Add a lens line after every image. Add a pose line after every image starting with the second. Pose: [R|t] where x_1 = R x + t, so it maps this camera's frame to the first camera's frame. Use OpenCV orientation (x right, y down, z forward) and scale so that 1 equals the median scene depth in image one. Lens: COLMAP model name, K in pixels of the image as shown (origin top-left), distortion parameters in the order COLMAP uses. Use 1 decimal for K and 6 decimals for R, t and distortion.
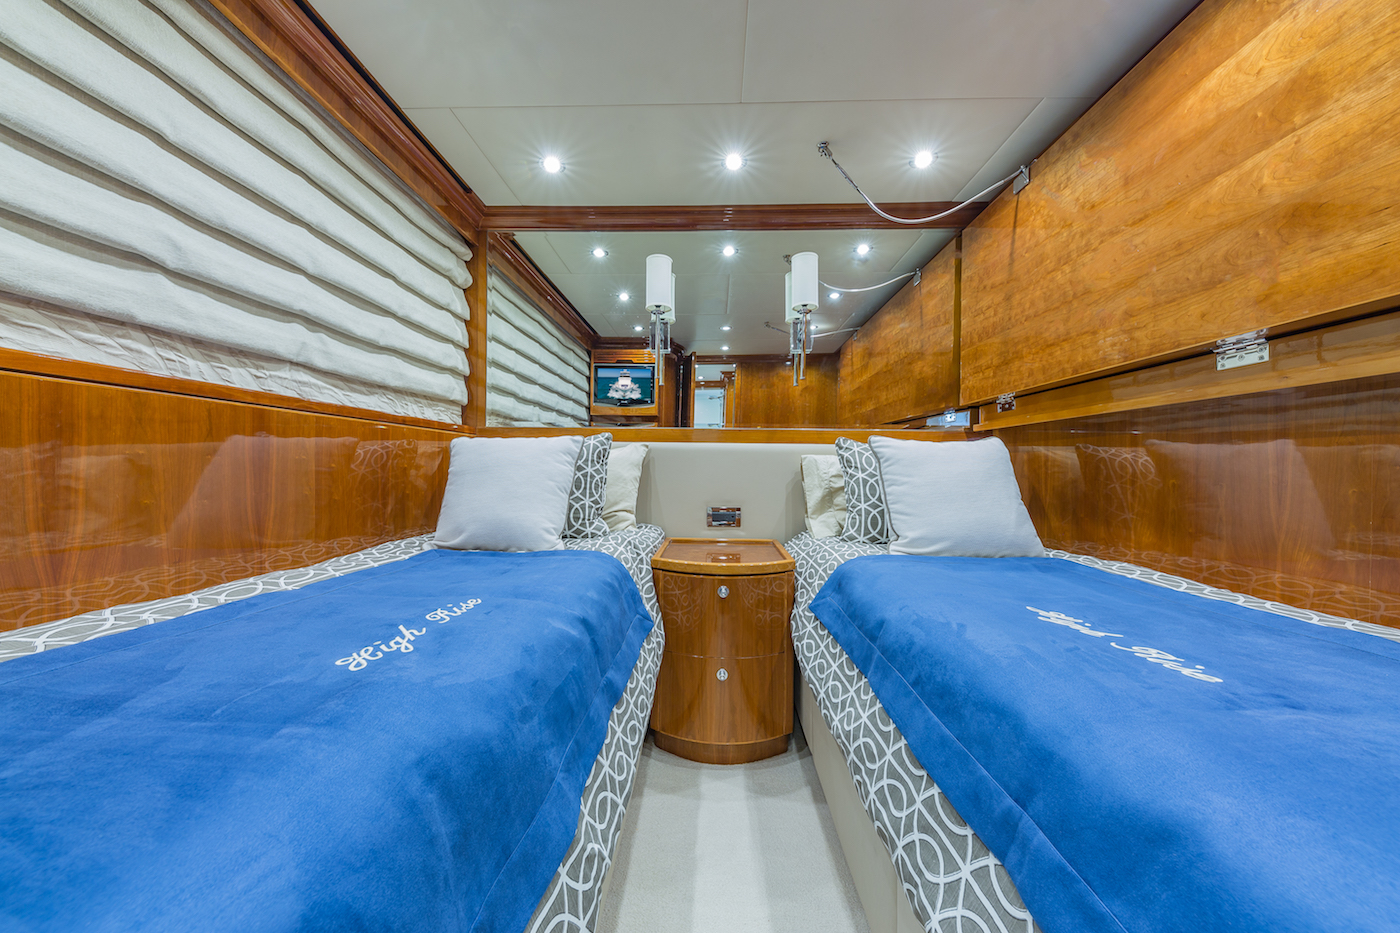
lens RADIAL K [[476.3, 0, 711.1], [0, 476.3, 477.0], [0, 0, 1]] dist [-0.013874, -0.001128]
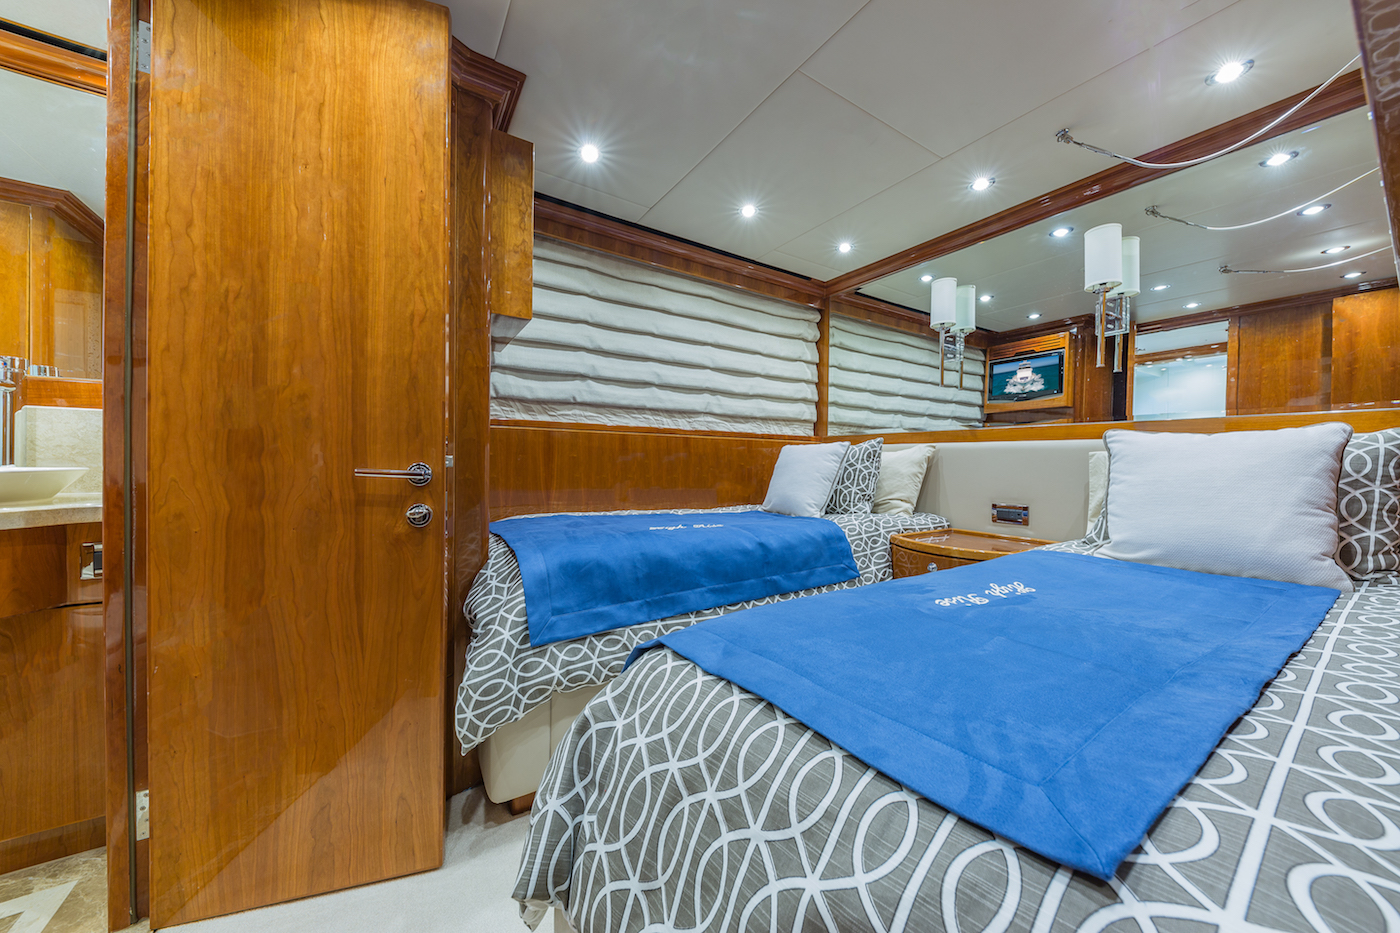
lens RADIAL K [[476.3, 0, 697.6], [0, 476.3, 469.3], [0, 0, 1]] dist [-0.013874, -0.001128]
pose [[0.561098, 0.007608, -0.827714, 0.566421], [-0.019242, 0.999807, -0.003854, 0.007582], [0.827525, 0.018090, 0.561137, -0.131550]]
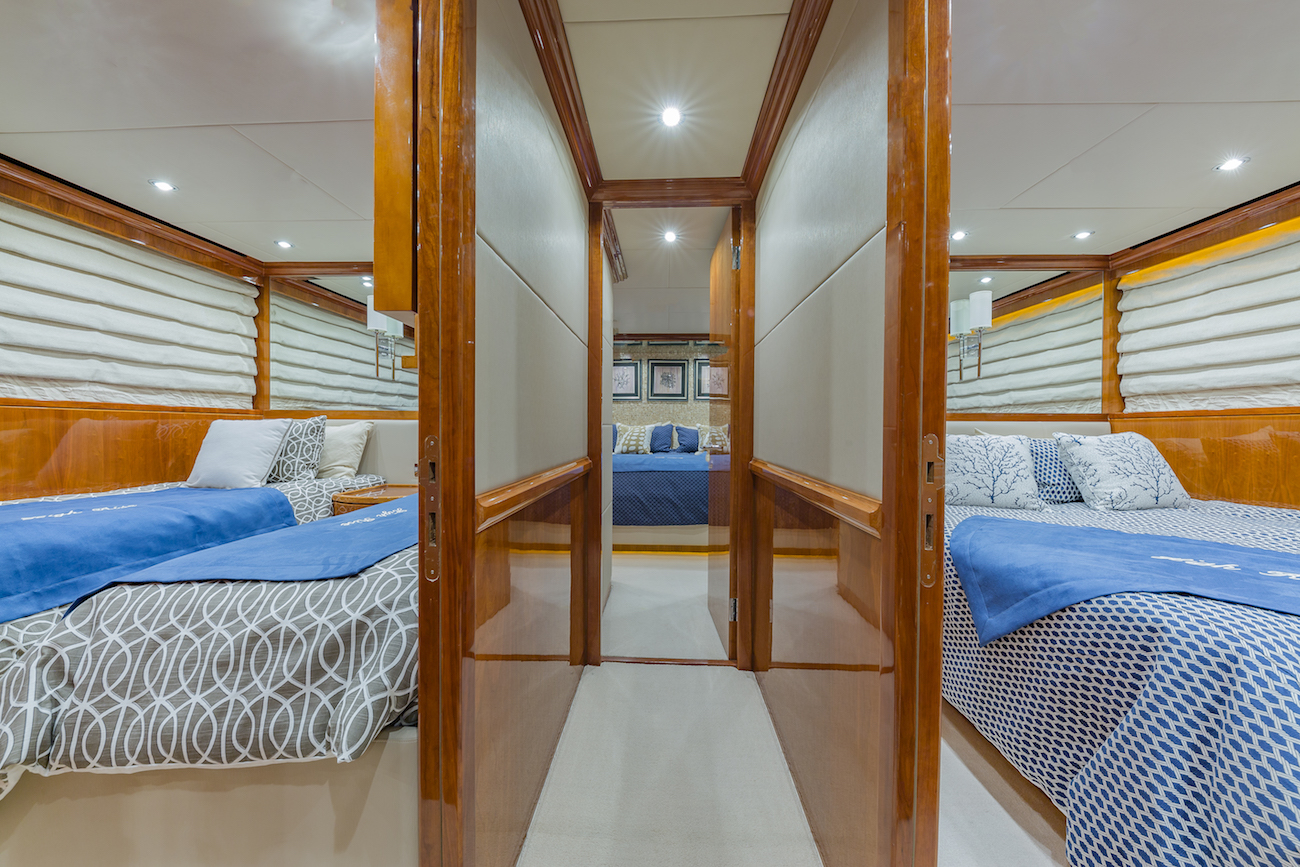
lens RADIAL K [[442.3, 0, 653.0], [0, 442.3, 437.0], [0, 0, 1]] dist [-0.013874, -0.001128]
pose [[0.999994, -0.003210, 0.000980, 0.849035], [0.003209, 0.999995, 0.000473, -0.019283], [-0.000982, -0.000470, 0.999999, -0.430496]]
